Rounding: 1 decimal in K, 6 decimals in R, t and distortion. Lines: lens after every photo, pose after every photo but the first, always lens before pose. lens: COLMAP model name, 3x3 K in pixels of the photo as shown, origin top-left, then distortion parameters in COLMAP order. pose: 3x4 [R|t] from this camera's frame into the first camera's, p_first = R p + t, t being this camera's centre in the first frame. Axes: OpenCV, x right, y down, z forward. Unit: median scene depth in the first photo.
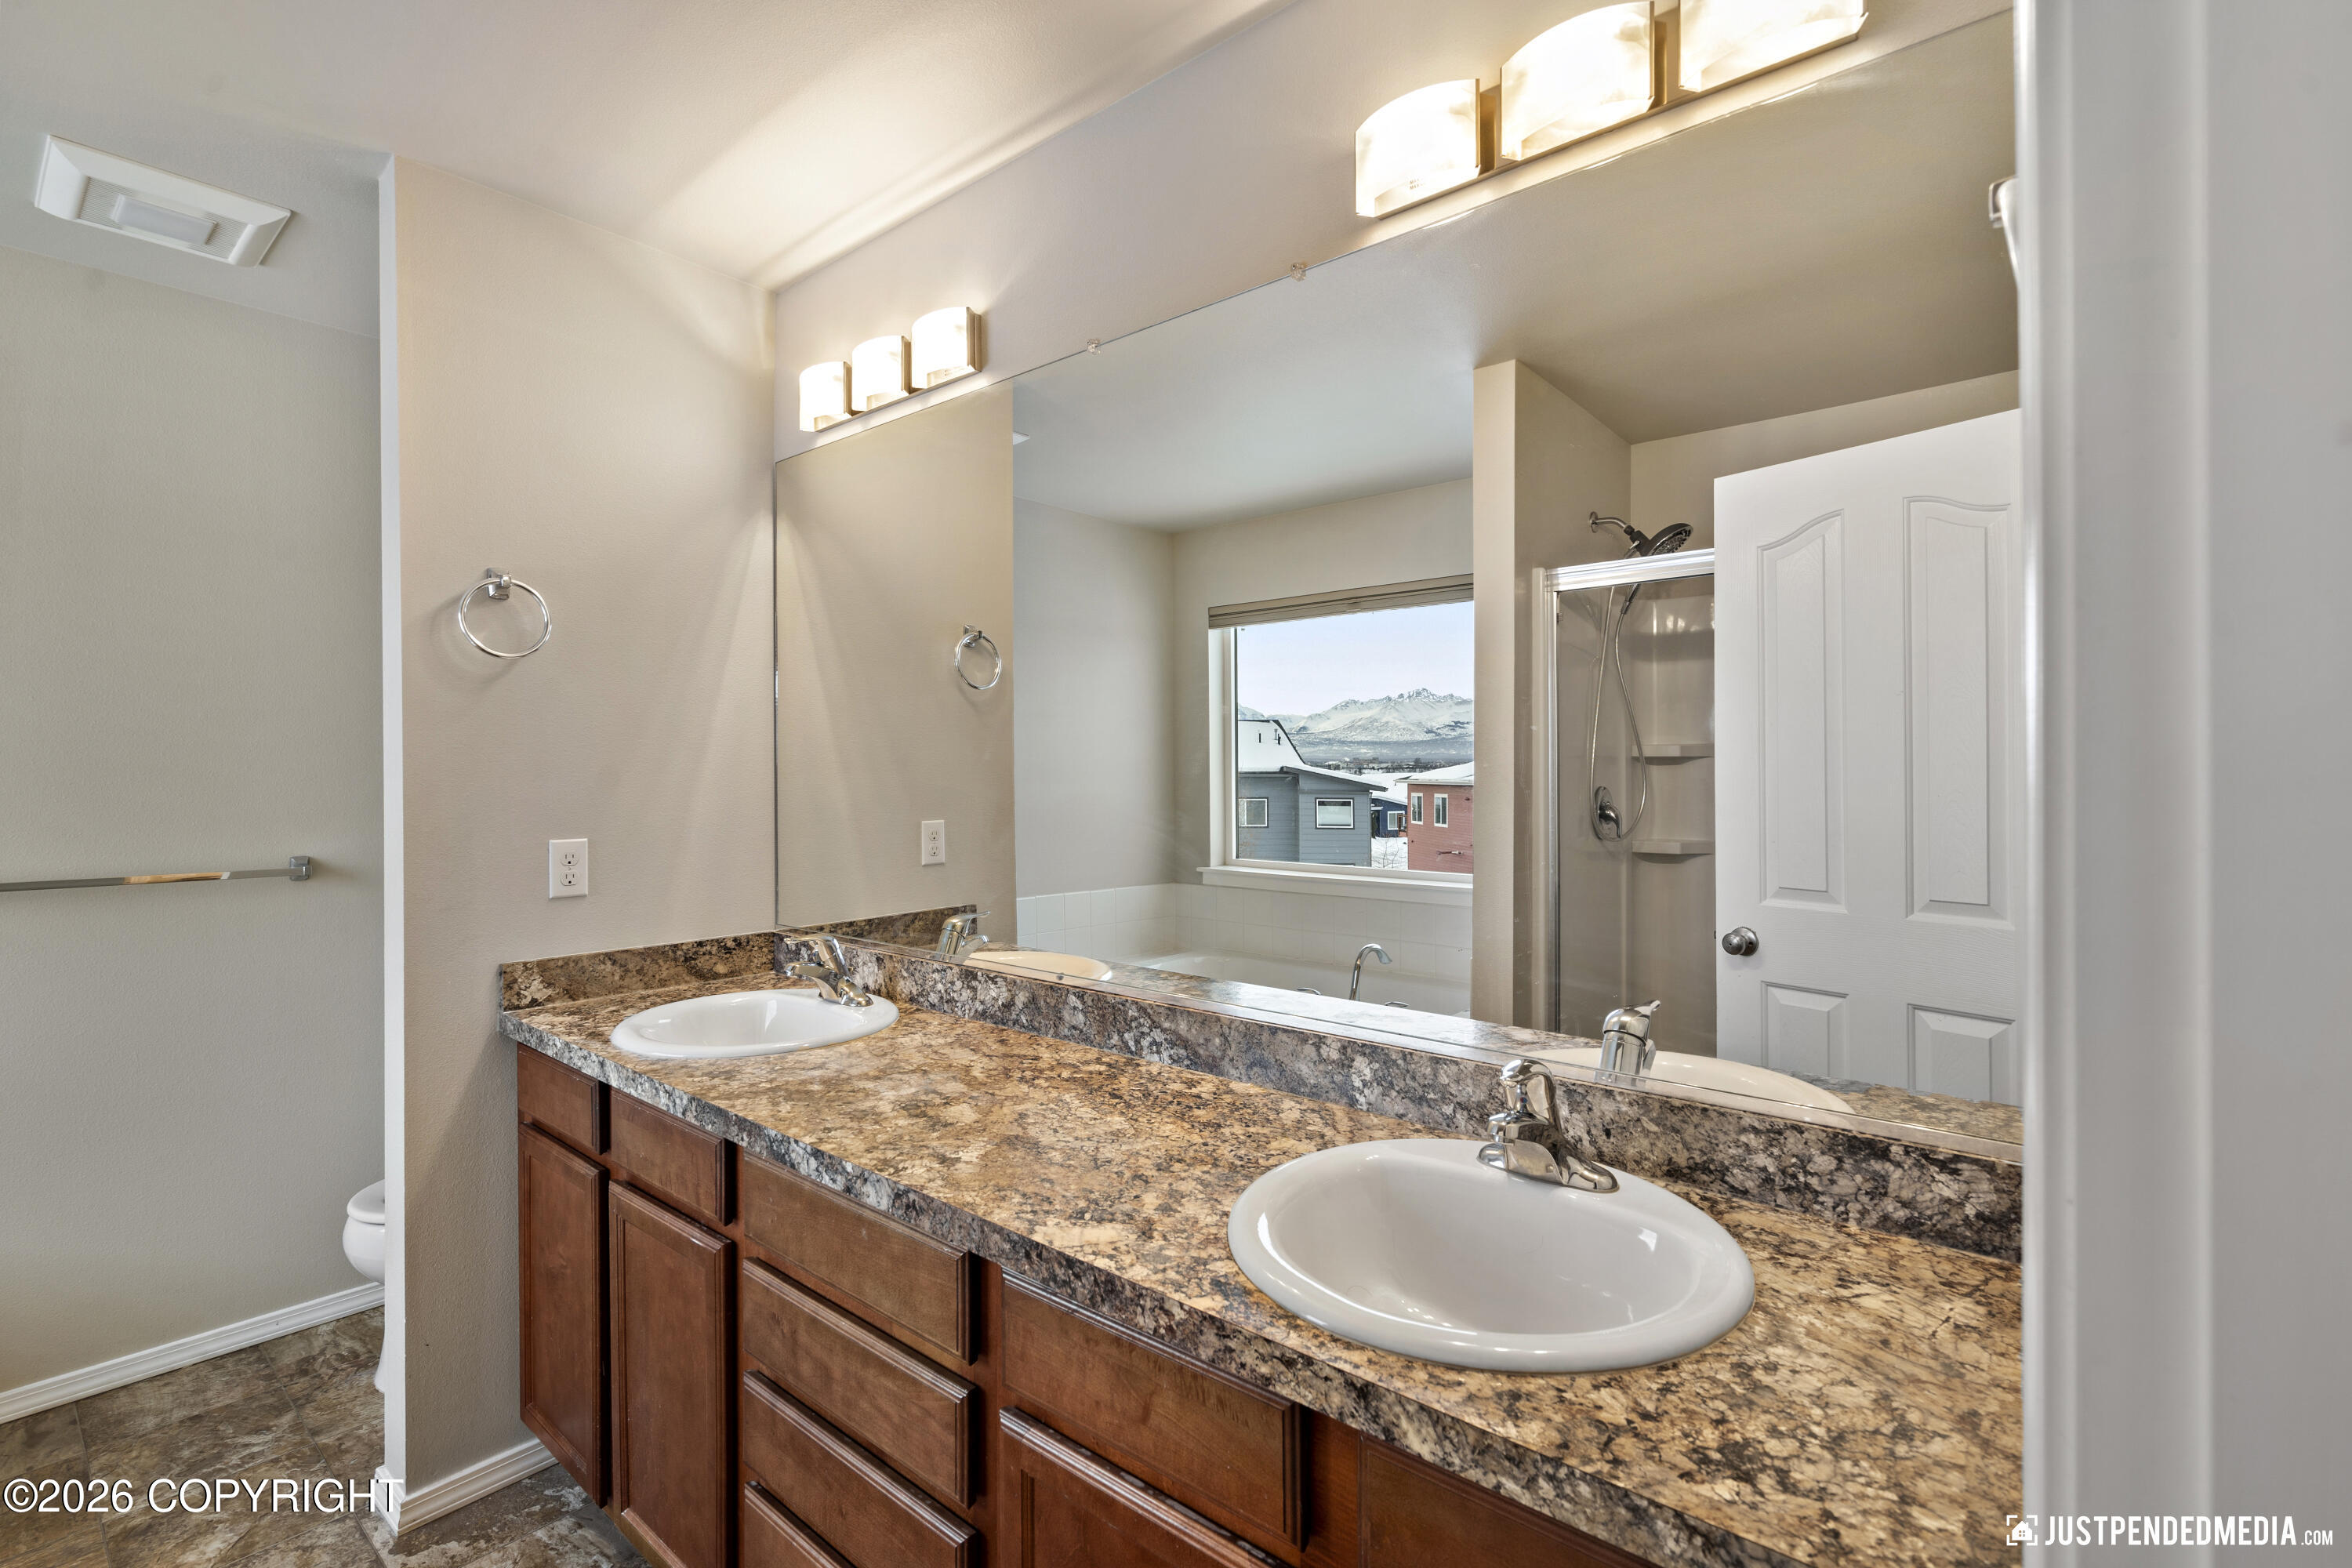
lens RADIAL K [[1068.1, 0, 1166.4], [0, 1068.1, 773.6], [0, 0, 1]] dist [-0.003021, 0.000915]
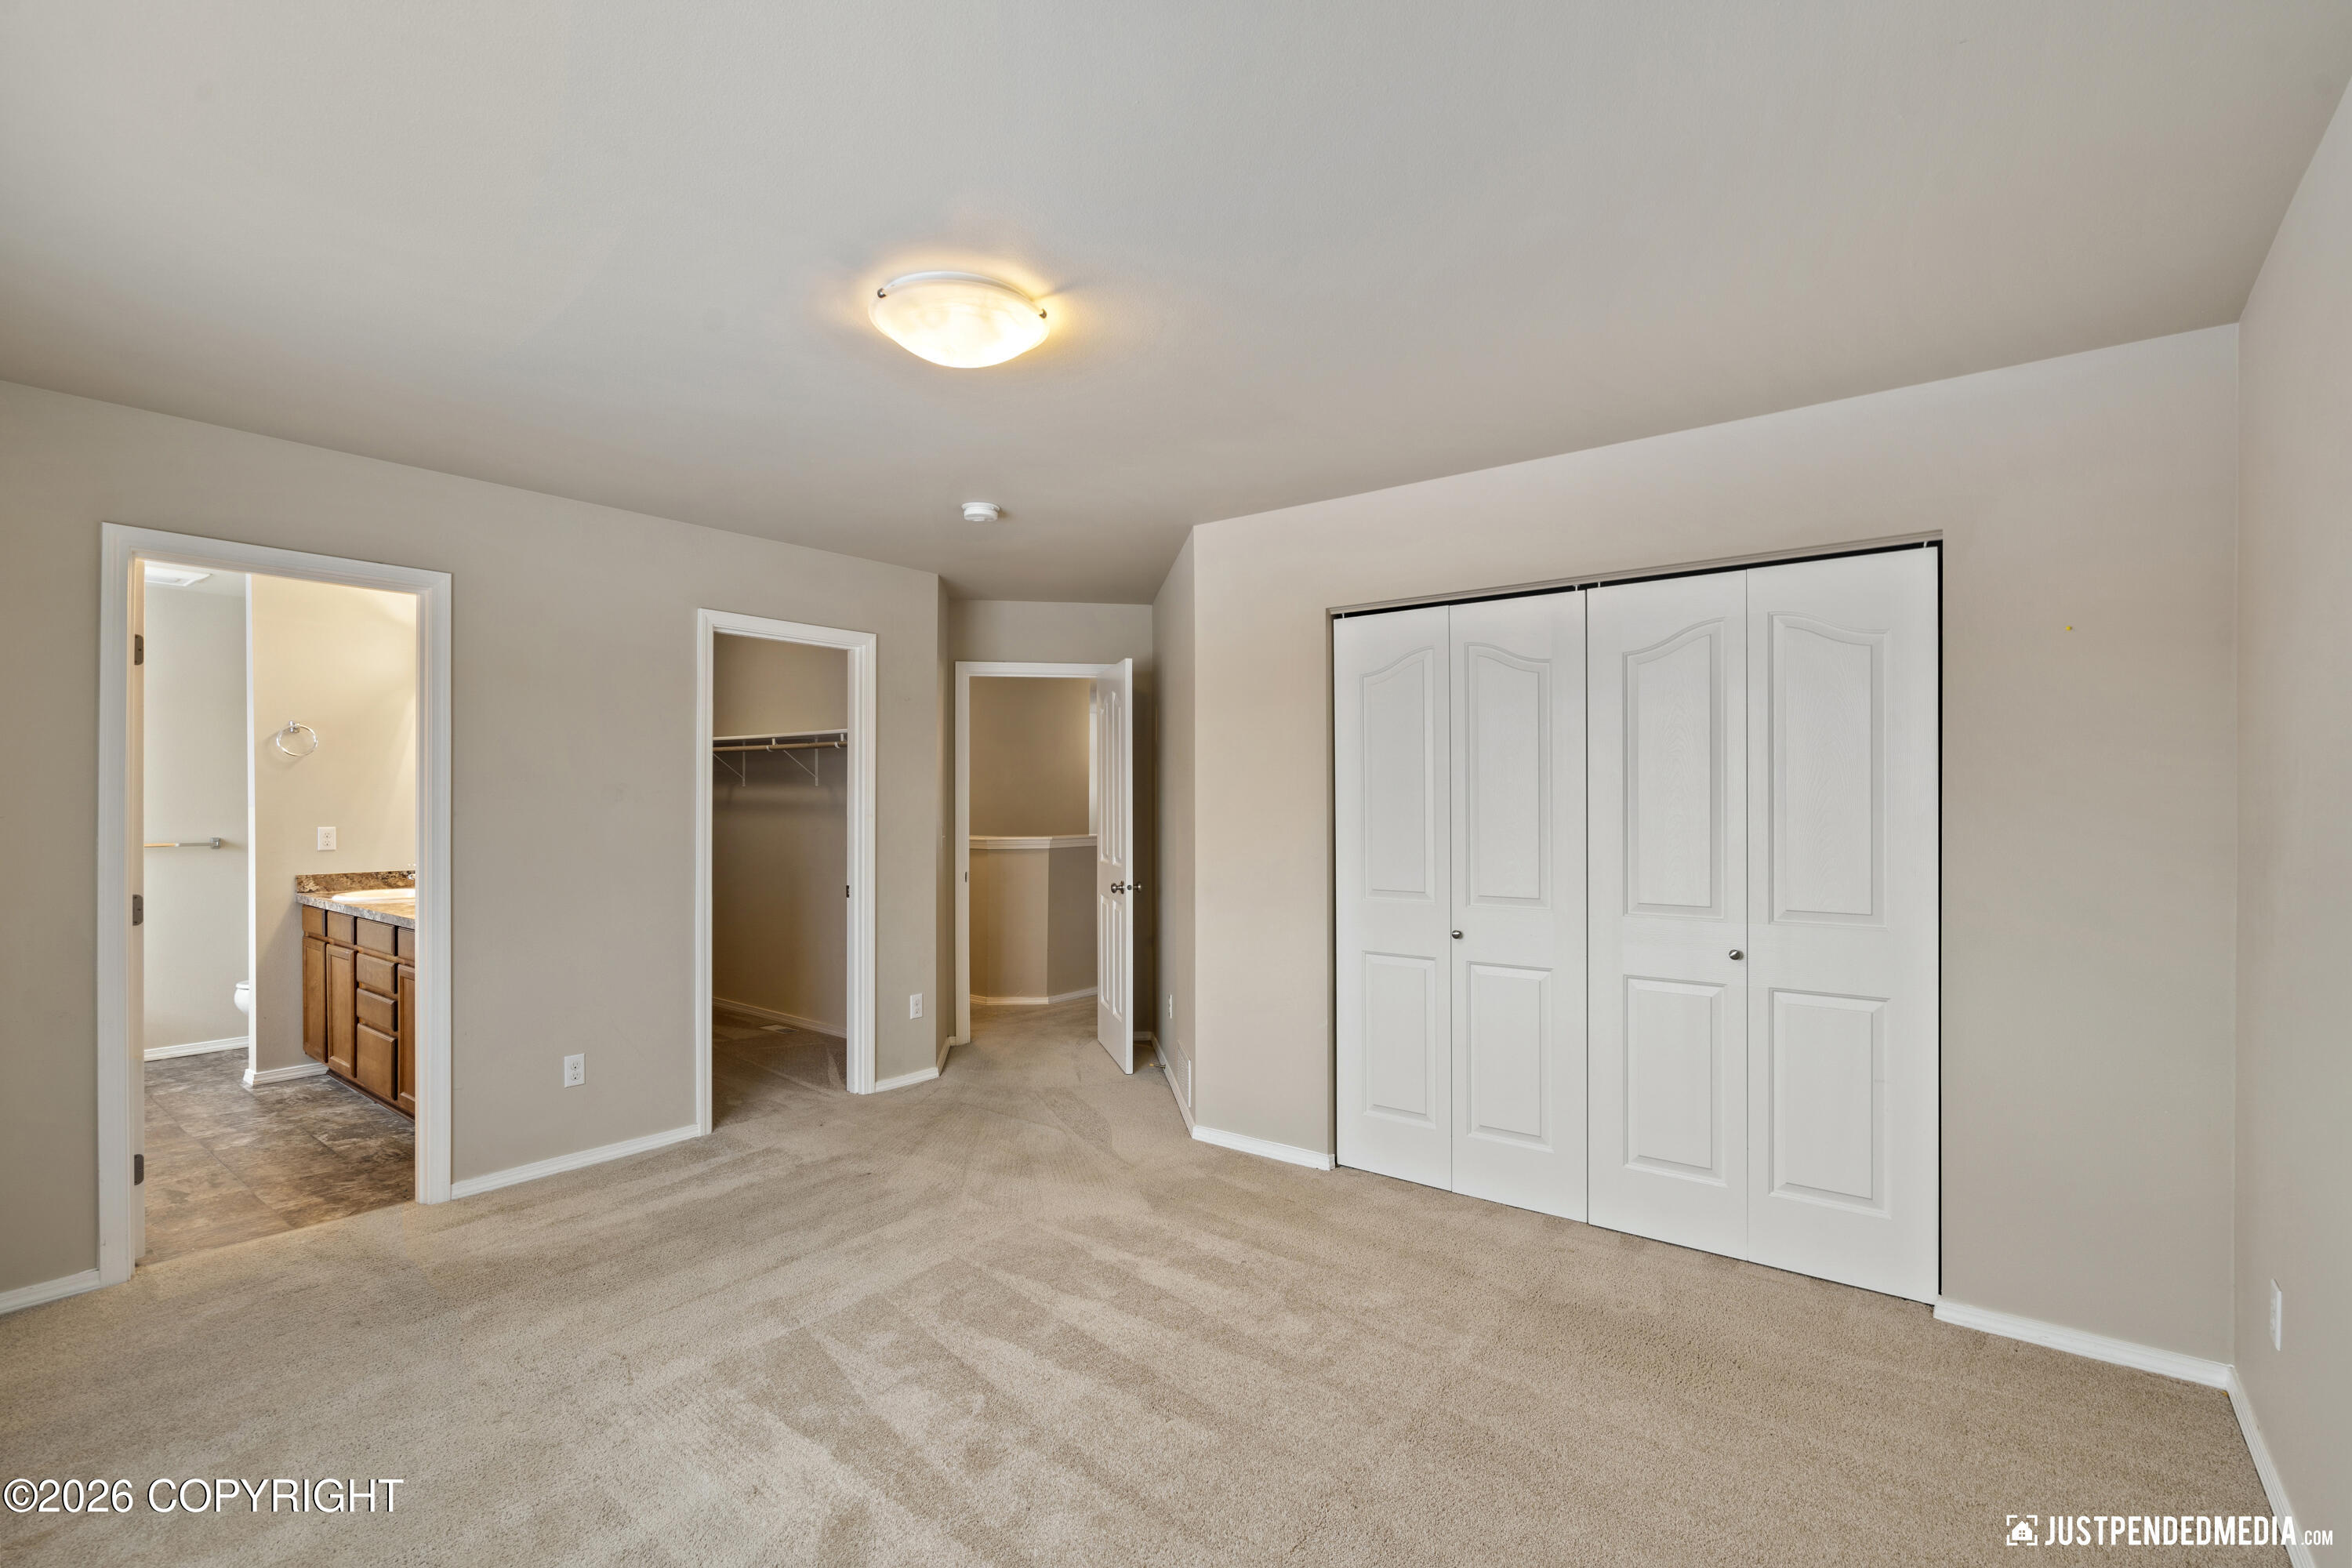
lens RADIAL K [[1068.1, 0, 1138.8], [0, 1068.1, 804.0], [0, 0, 1]] dist [-0.003021, 0.000915]
pose [[0.999410, -0.005013, 0.033968, 1.316400], [0.005252, 0.999962, -0.006965, 0.037238], [-0.033932, 0.007139, 0.999399, -1.633792]]
